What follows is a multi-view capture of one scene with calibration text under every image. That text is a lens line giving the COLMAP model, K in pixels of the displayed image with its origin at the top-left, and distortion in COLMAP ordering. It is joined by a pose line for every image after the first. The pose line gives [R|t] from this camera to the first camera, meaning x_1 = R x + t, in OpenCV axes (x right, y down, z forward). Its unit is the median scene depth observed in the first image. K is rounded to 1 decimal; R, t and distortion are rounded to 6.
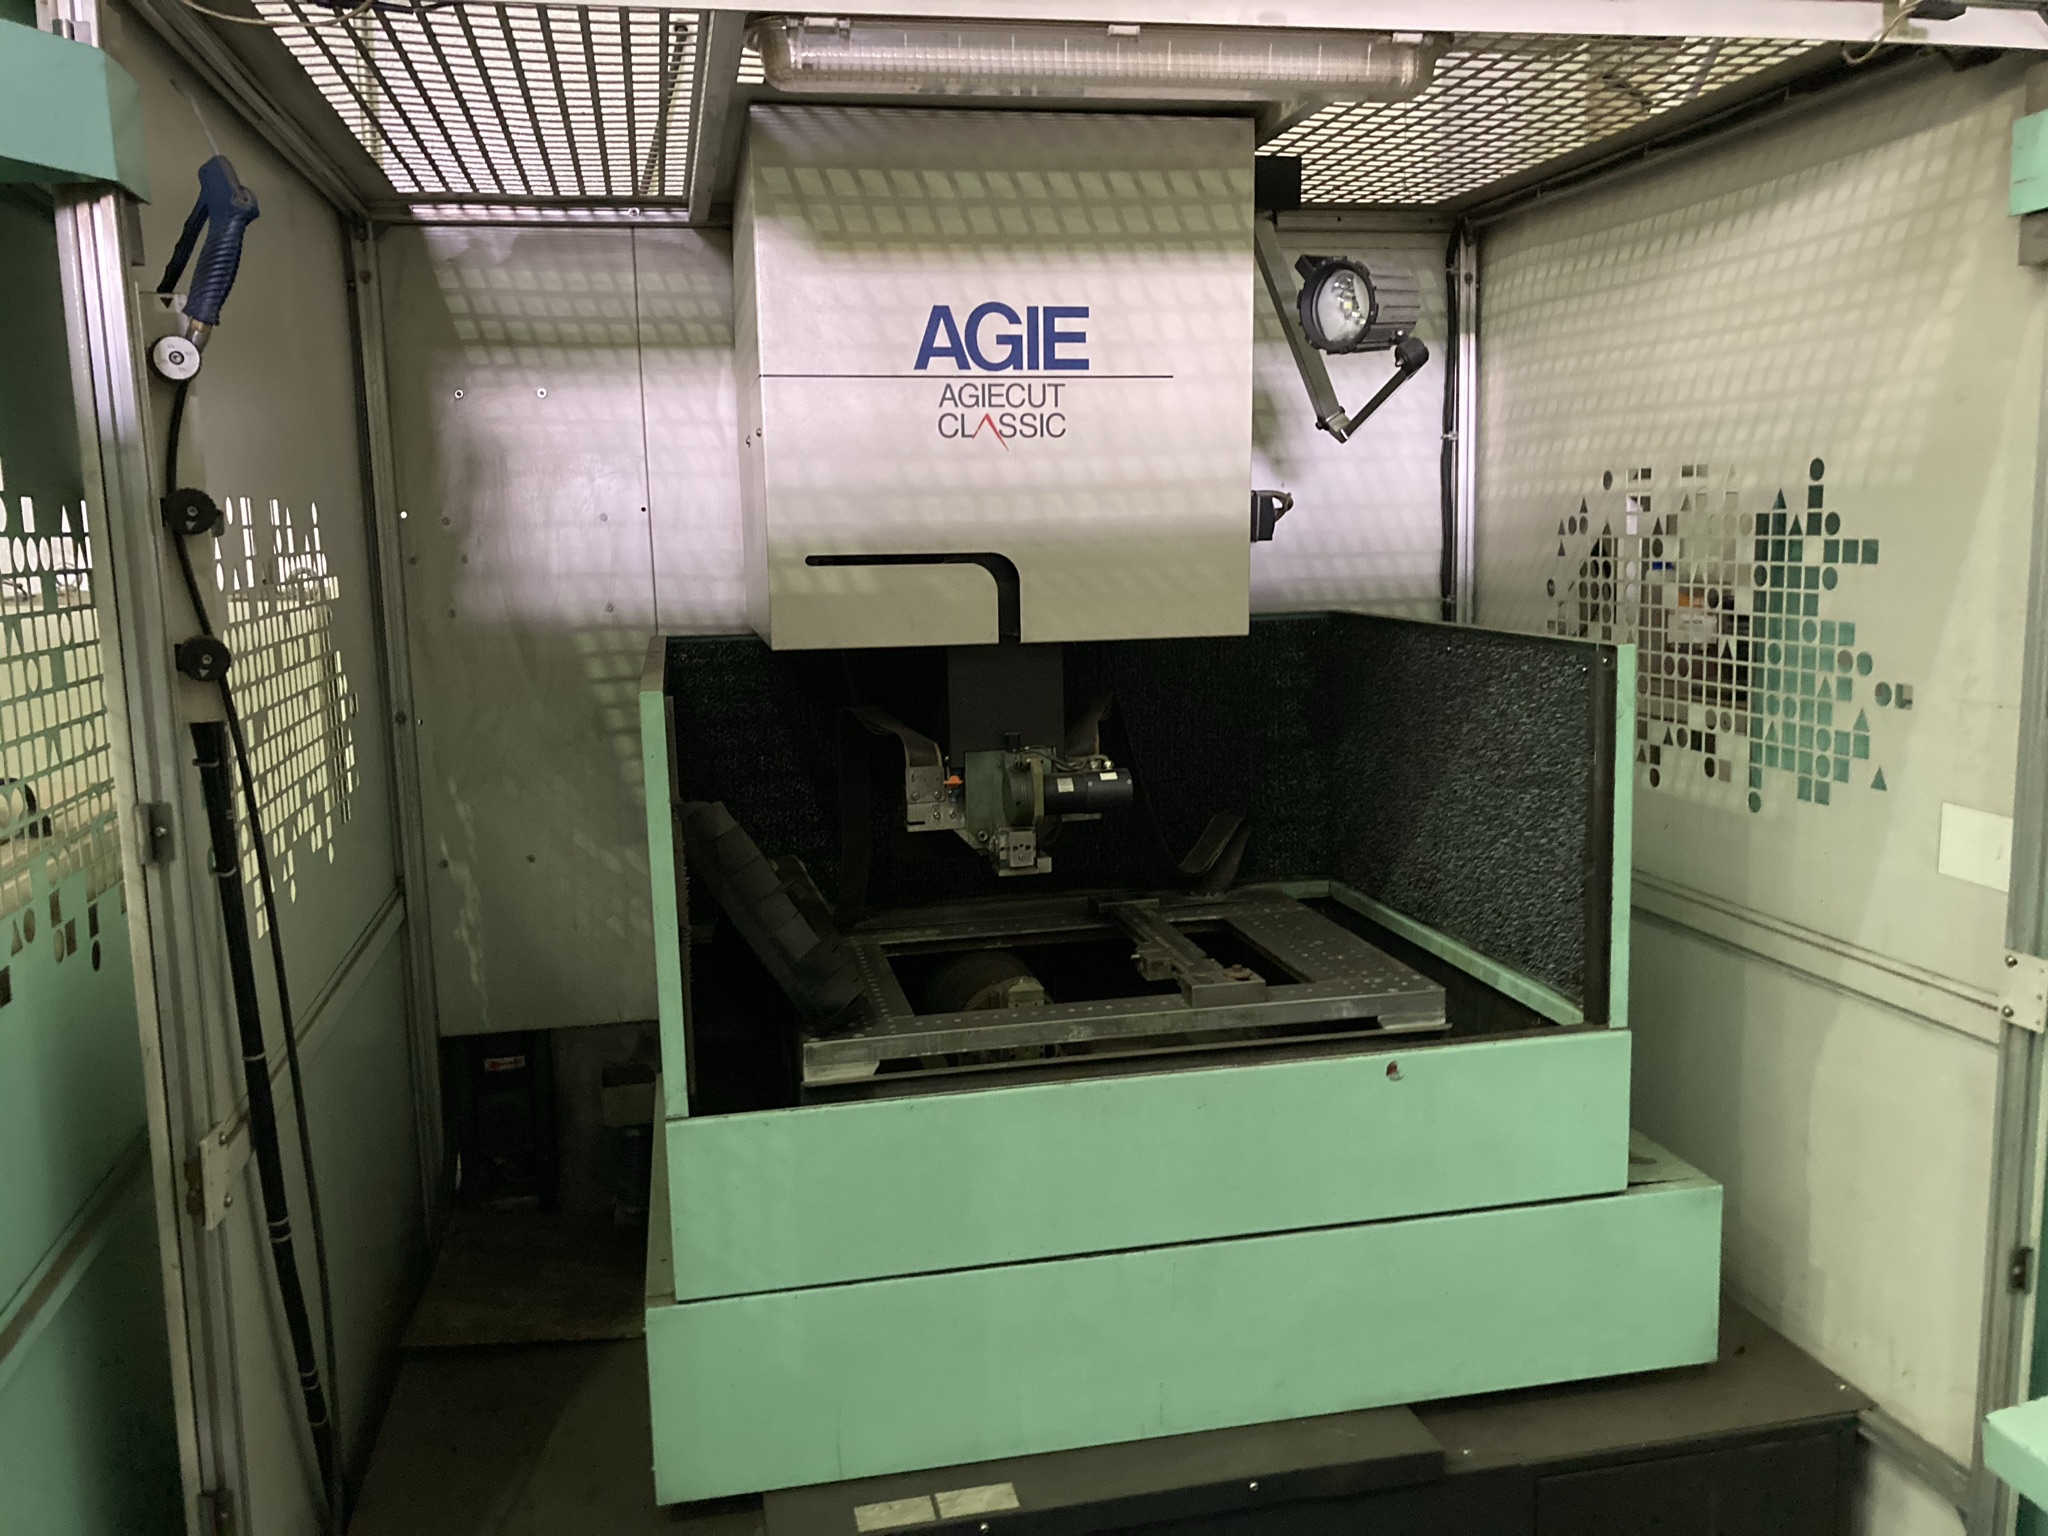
lens RADIAL K [[1705.0, 0, 1024.0], [0, 1705.0, 768.0], [0, 0, 1]] dist [0.002235, -0.001344]
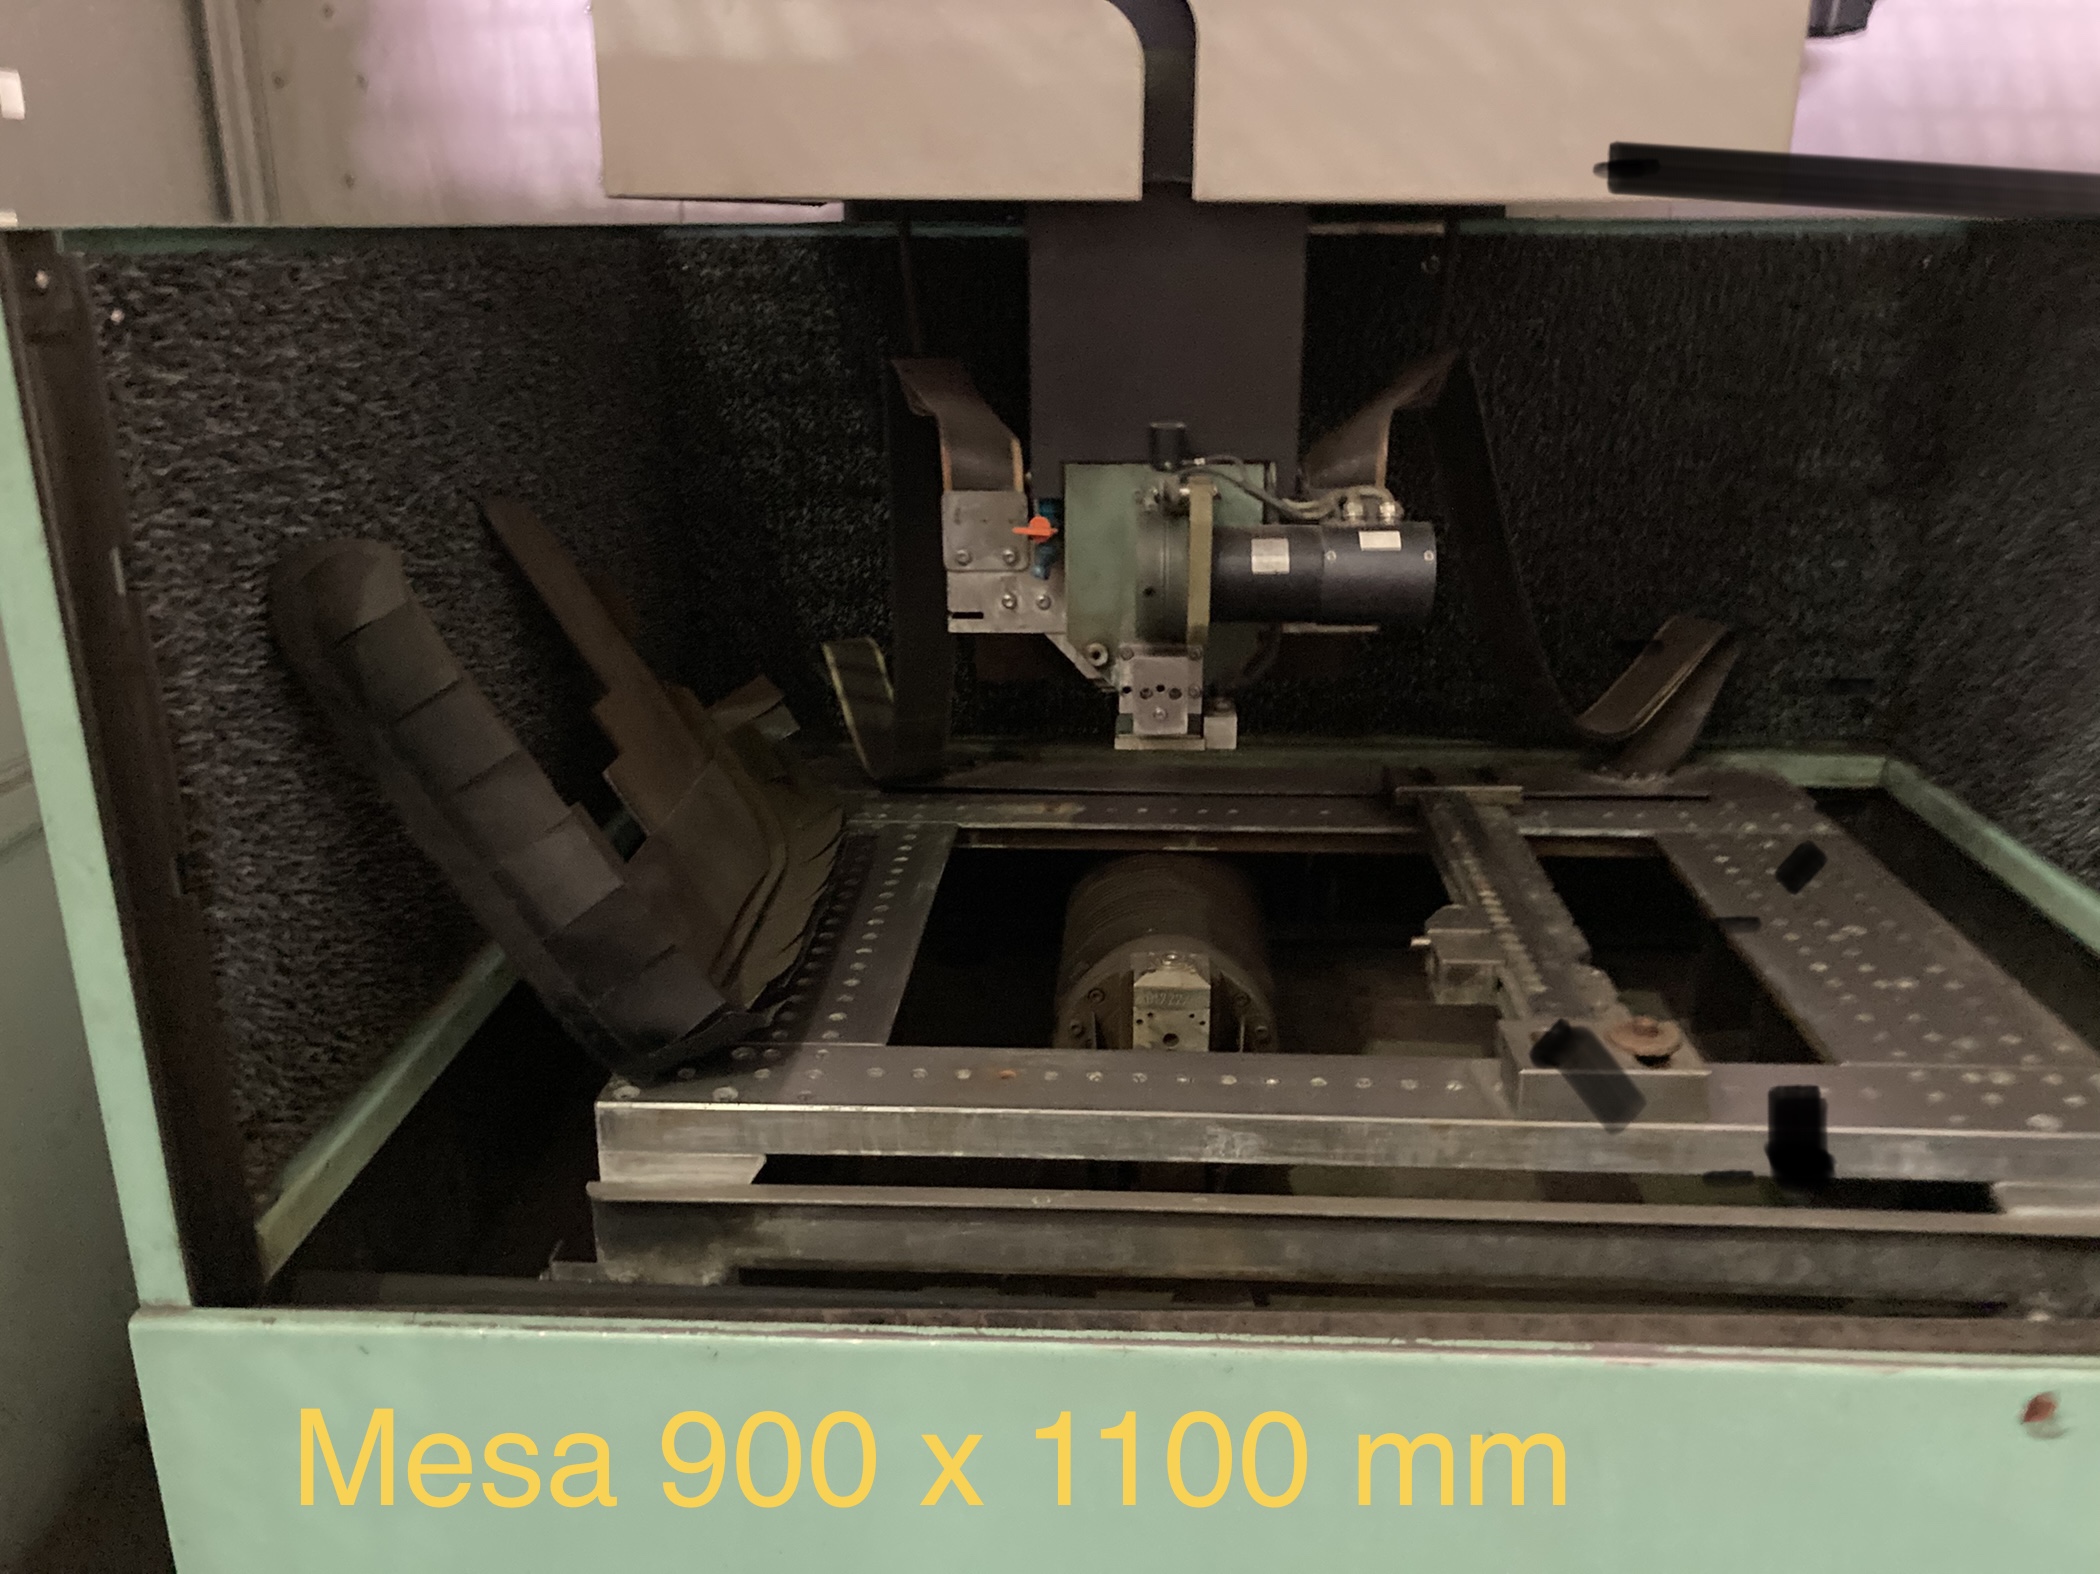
lens RADIAL K [[1748.3, 0, 1050.0], [0, 1748.3, 787.0], [0, 0, 1]] dist [0.002235, -0.001344]
pose [[0.965210, 0.101172, -0.241110, 0.083014], [-0.058828, 0.982494, 0.176763, -0.007151], [0.254772, -0.156429, 0.954265, 0.570039]]
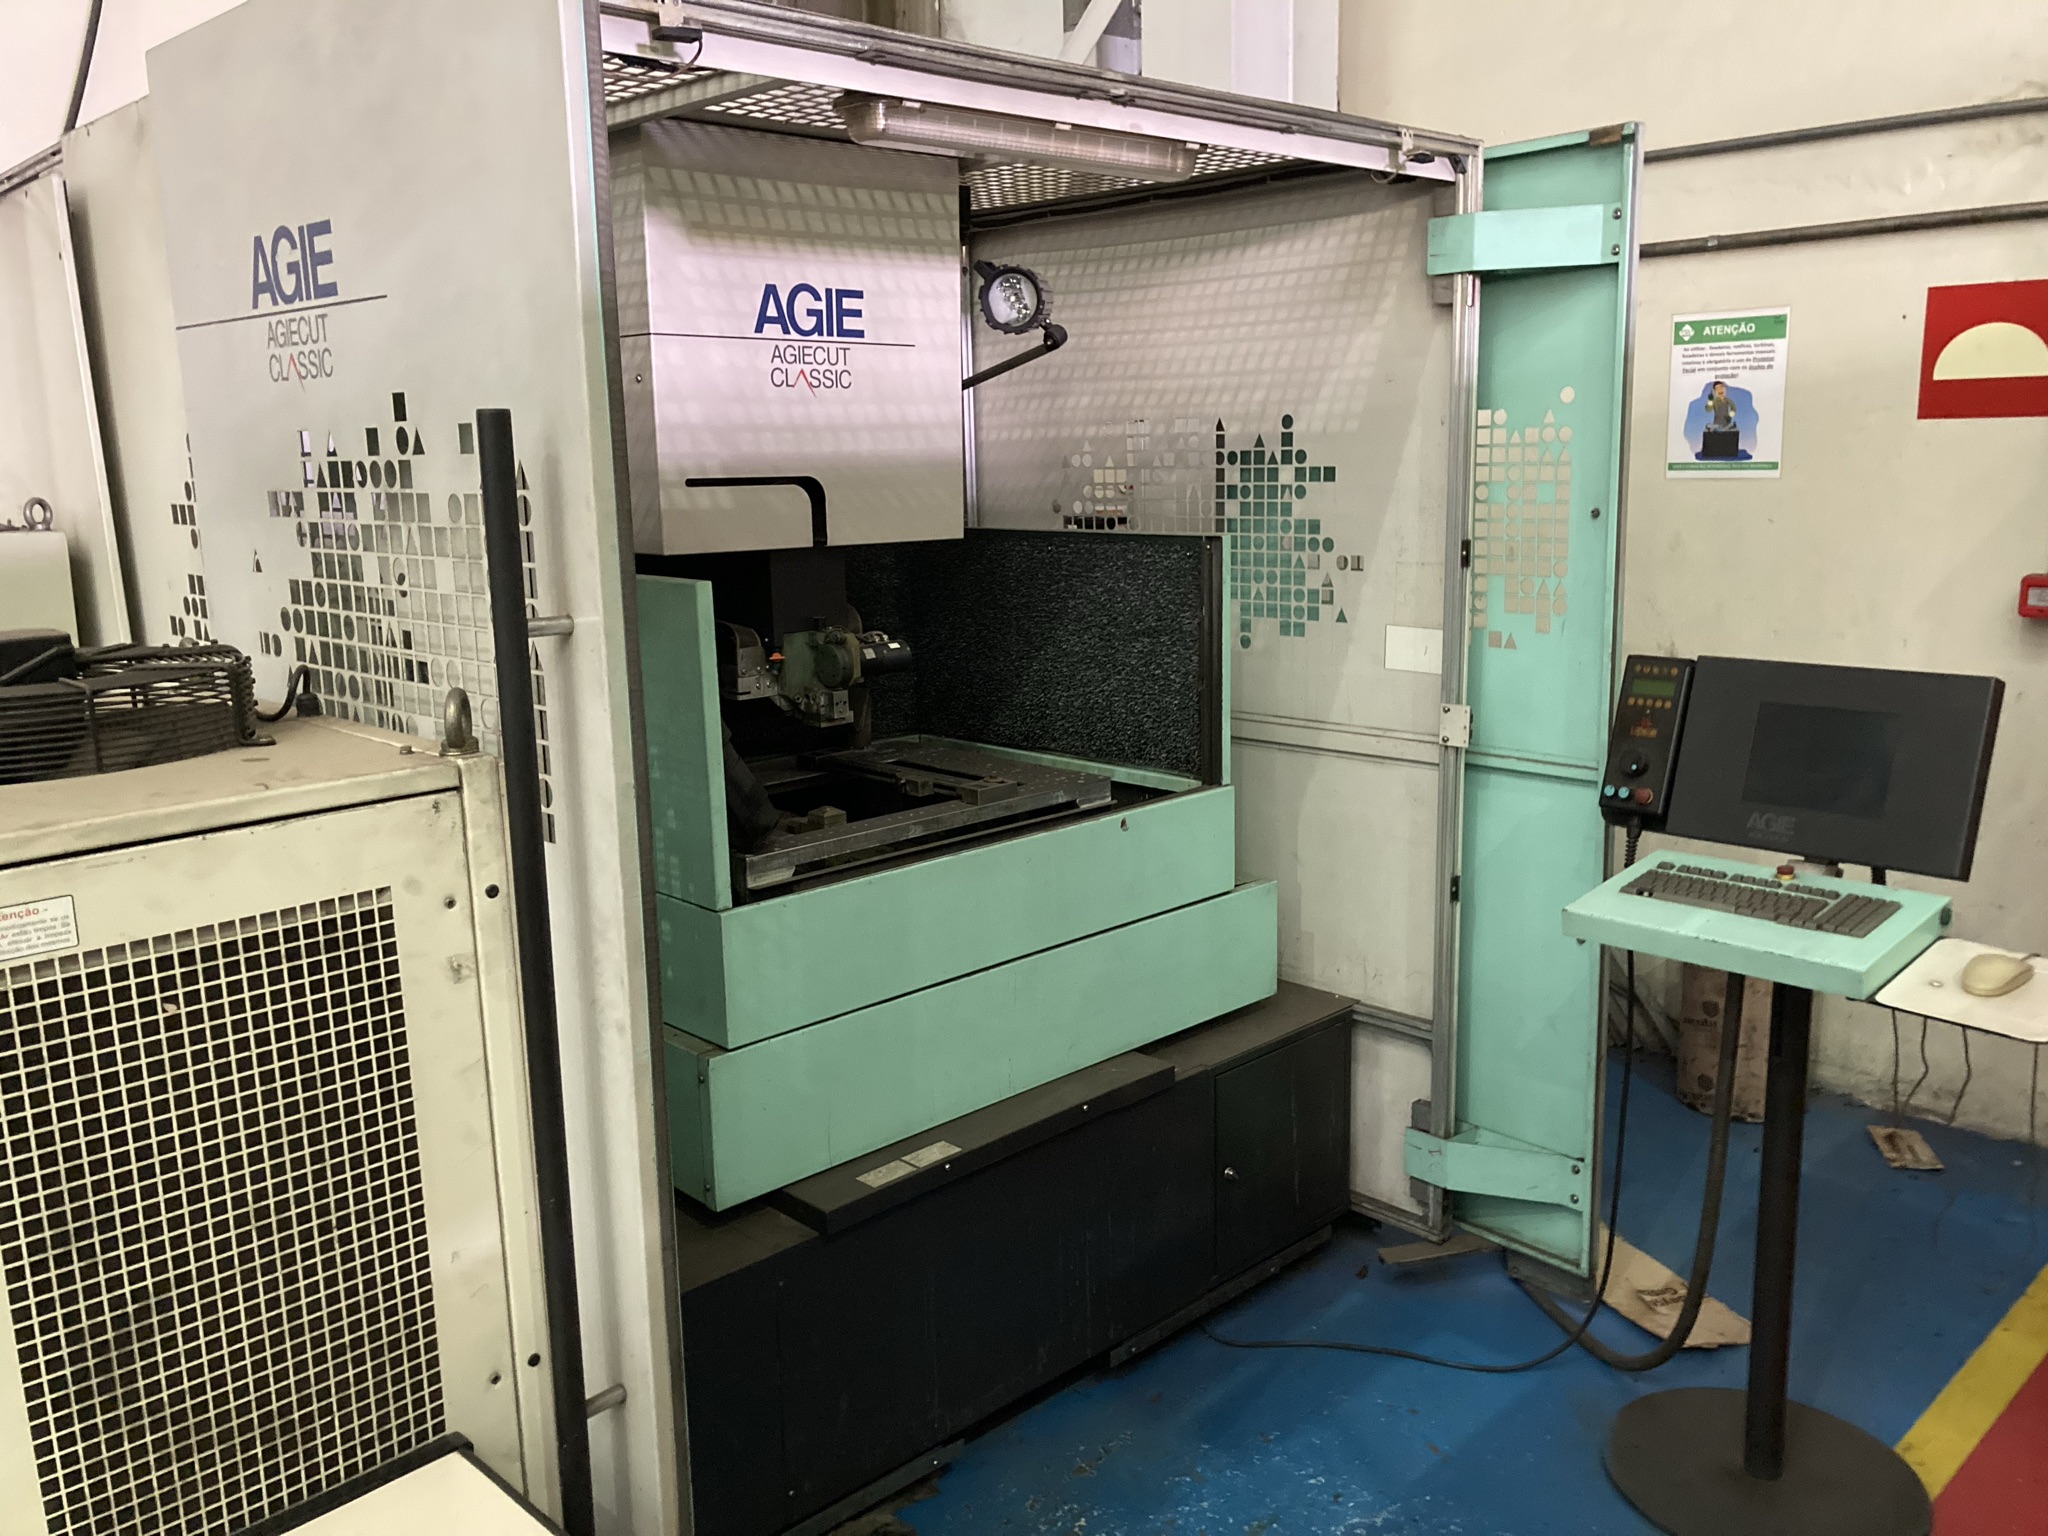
lens RADIAL K [[1704.1, 0, 1079.5], [0, 1704.1, 791.7], [0, 0, 1]] dist [0.112781, -0.527472]
pose [[0.831354, -0.103700, 0.545982, -0.587572], [0.080392, 0.994543, 0.066487, 0.043014], [-0.549897, -0.011382, 0.835155, -0.213028]]
